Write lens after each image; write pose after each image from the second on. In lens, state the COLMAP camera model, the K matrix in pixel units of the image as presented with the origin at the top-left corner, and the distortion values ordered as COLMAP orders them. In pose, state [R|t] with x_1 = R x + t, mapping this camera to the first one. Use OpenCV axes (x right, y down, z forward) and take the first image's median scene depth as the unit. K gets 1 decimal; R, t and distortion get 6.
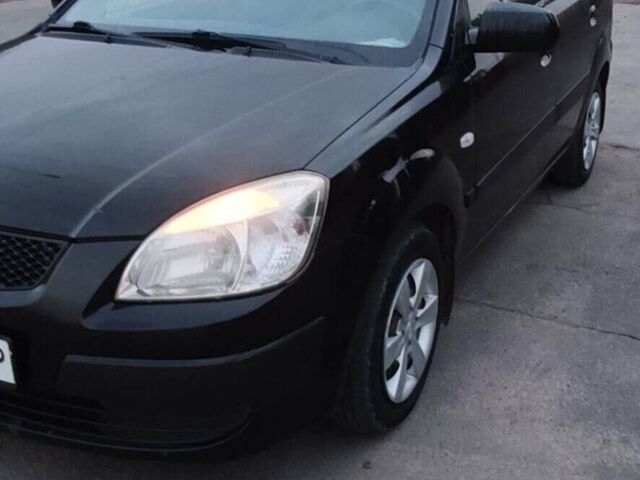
lens RADIAL K [[907.9, 0, 320.0], [0, 907.9, 240.0], [0, 0, 1]] dist [-0.044683, 0.001918]
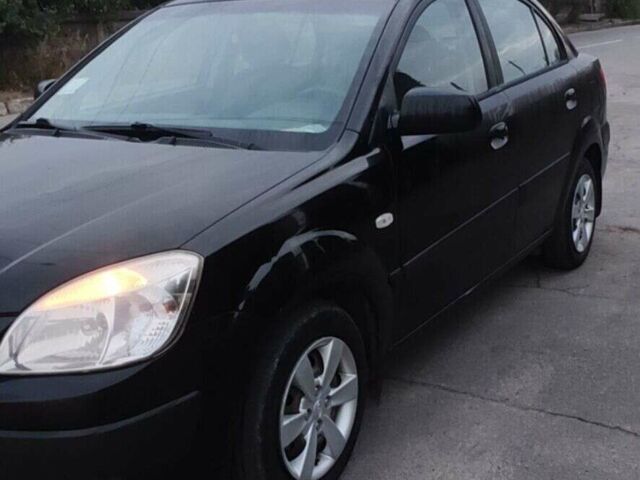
lens RADIAL K [[907.9, 0, 320.0], [0, 907.9, 240.0], [0, 0, 1]] dist [-0.044683, 0.001918]
pose [[0.995103, -0.016598, -0.097442, 0.189142], [0.006471, 0.994625, -0.103340, 0.016218], [0.098634, 0.102204, 0.989862, -0.013052]]
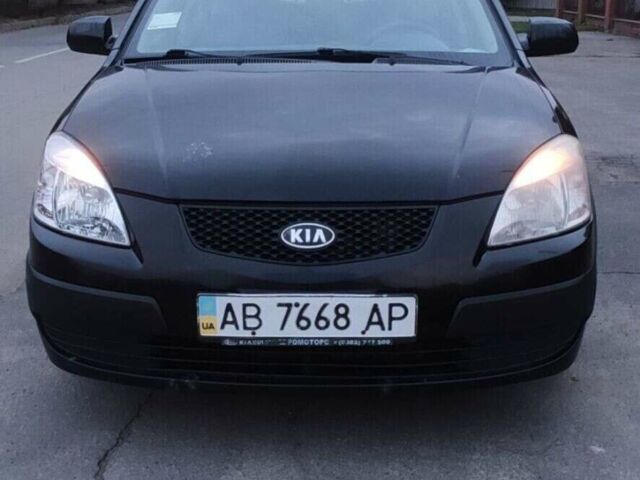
lens RADIAL K [[907.9, 0, 320.0], [0, 907.9, 240.0], [0, 0, 1]] dist [-0.044683, 0.001918]
pose [[0.906149, -0.133982, 0.401177, -0.656056], [0.163313, 0.985777, -0.039659, 0.049586], [-0.390157, 0.101454, 0.915142, -0.002718]]
